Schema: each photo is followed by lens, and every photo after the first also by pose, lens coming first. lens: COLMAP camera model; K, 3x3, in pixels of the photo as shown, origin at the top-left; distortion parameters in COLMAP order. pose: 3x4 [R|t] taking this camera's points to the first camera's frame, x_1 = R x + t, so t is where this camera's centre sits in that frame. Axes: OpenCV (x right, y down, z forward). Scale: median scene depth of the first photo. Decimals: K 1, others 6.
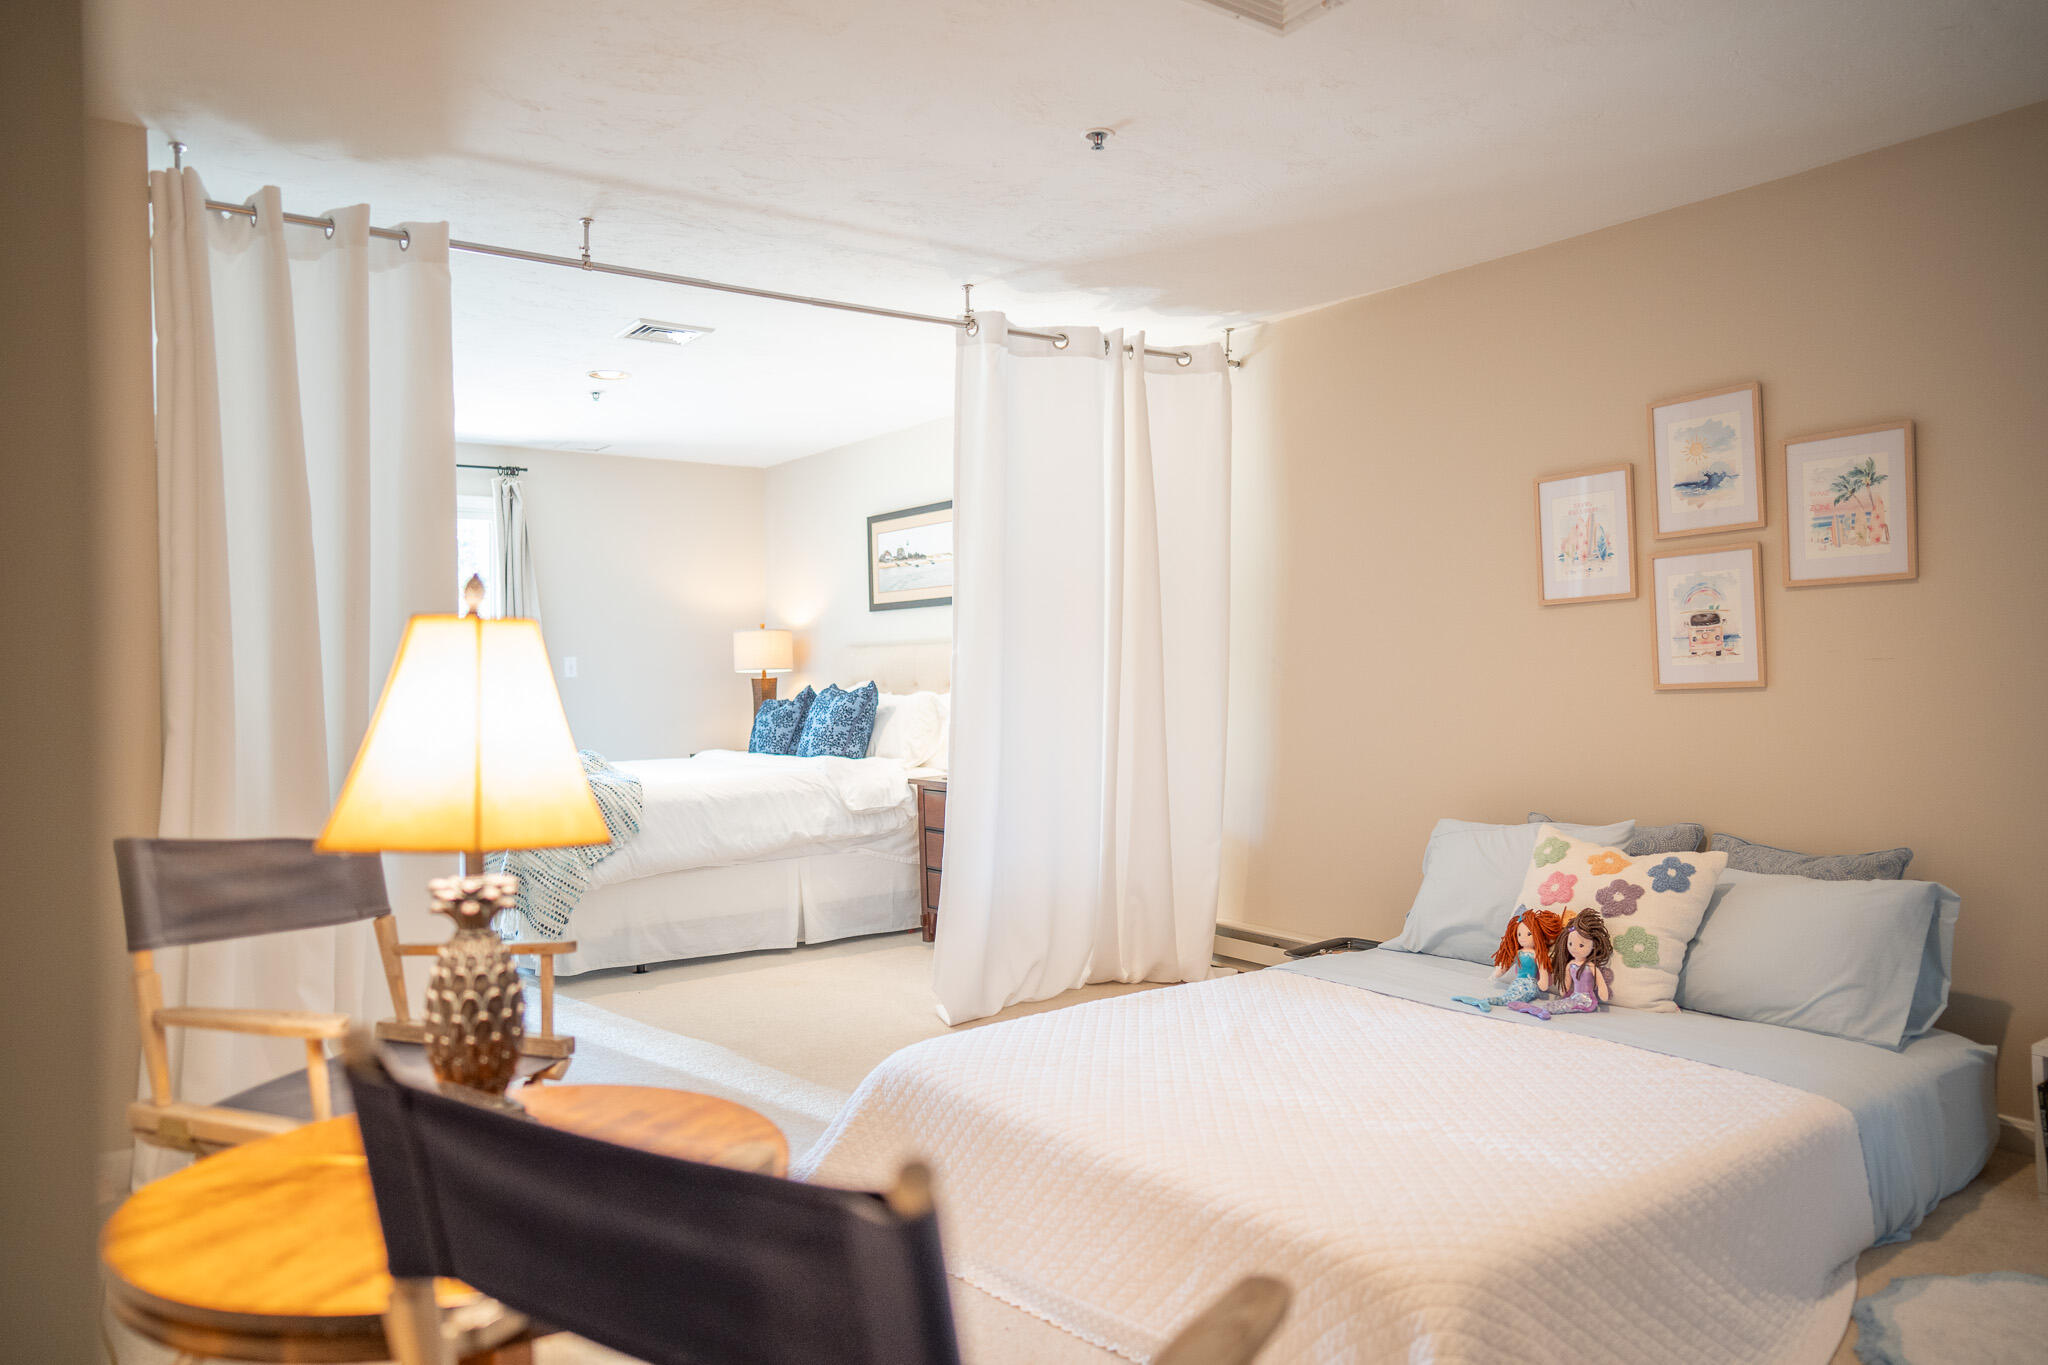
lens RADIAL K [[1341.7, 0, 1024.0], [0, 1341.7, 682.5], [0, 0, 1]] dist [-0.059533, 0.067872]
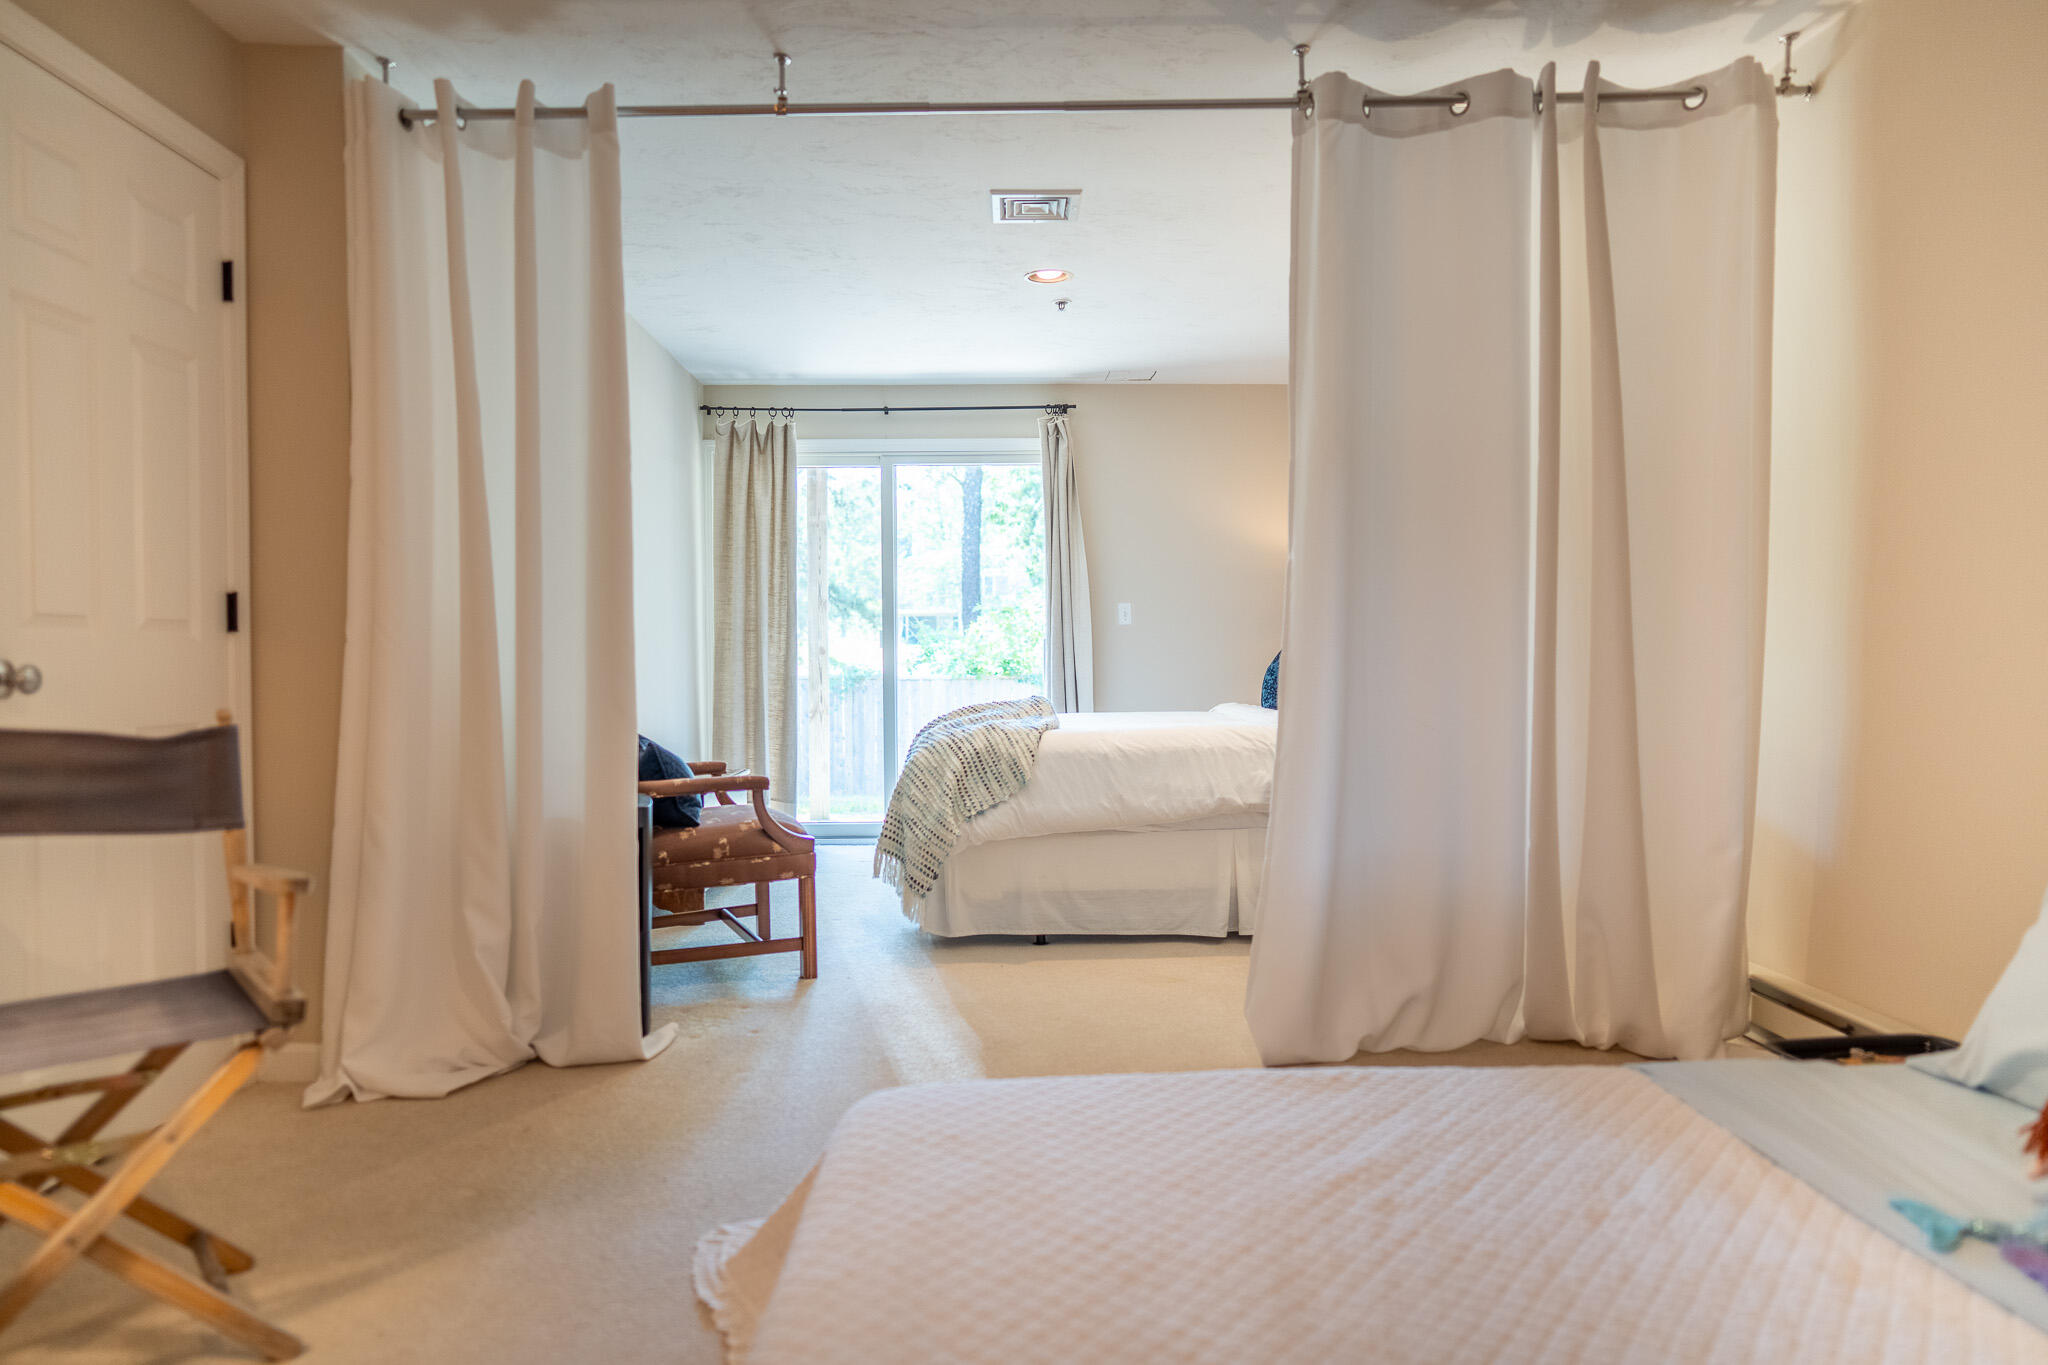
lens RADIAL K [[1341.7, 0, 1024.0], [0, 1341.7, 682.5], [0, 0, 1]] dist [-0.059533, 0.067872]
pose [[0.821221, 0.016737, -0.570364, 0.222900], [-0.006362, 0.999776, 0.020177, 0.028533], [0.570574, -0.012941, 0.821144, 0.287925]]
